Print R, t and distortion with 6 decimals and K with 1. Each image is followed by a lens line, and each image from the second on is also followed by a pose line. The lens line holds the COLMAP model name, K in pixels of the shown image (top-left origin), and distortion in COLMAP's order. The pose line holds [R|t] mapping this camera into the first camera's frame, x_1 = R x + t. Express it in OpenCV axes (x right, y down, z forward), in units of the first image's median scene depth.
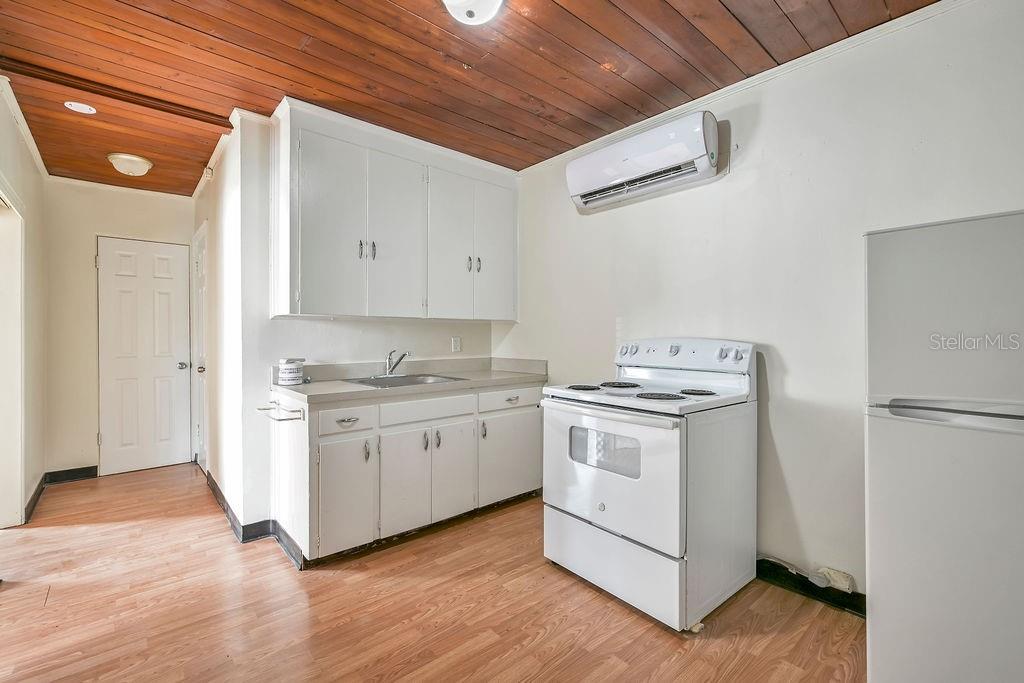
lens RADIAL K [[439.9, 0, 518.5], [0, 439.9, 336.8], [0, 0, 1]] dist [-0.002022, -0.000138]
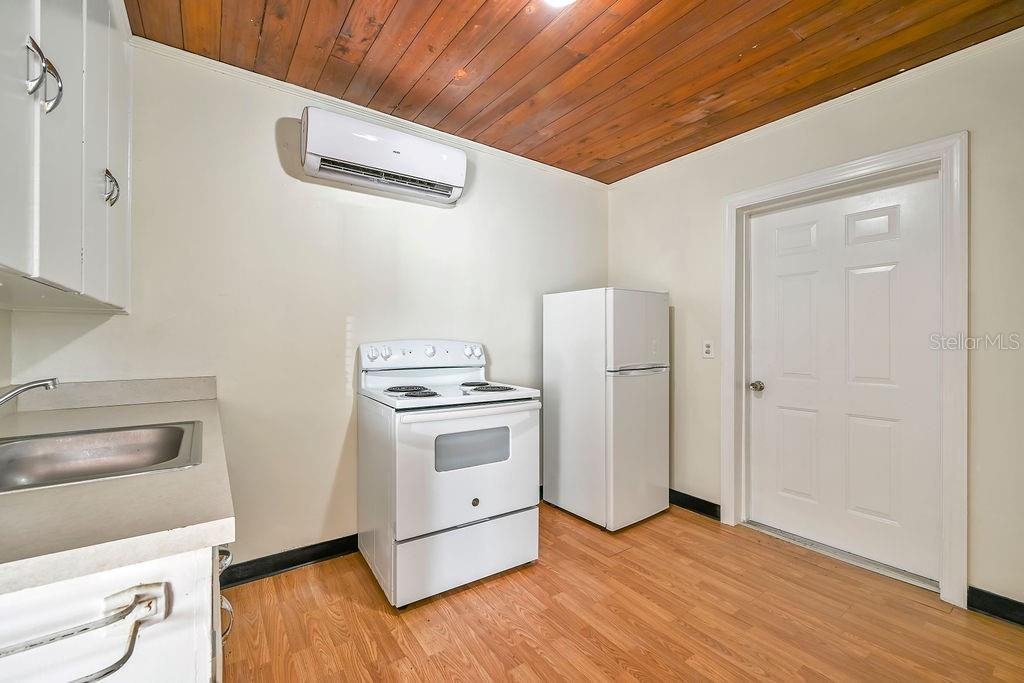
lens RADIAL K [[433.8, 0, 518.4], [0, 433.8, 339.3], [0, 0, 1]] dist [-0.001858, -0.000259]
pose [[0.104555, -0.005089, 0.994506, -0.760334], [0.000804, 0.999987, 0.005032, -0.003011], [-0.994519, 0.000274, 0.104557, 0.735362]]
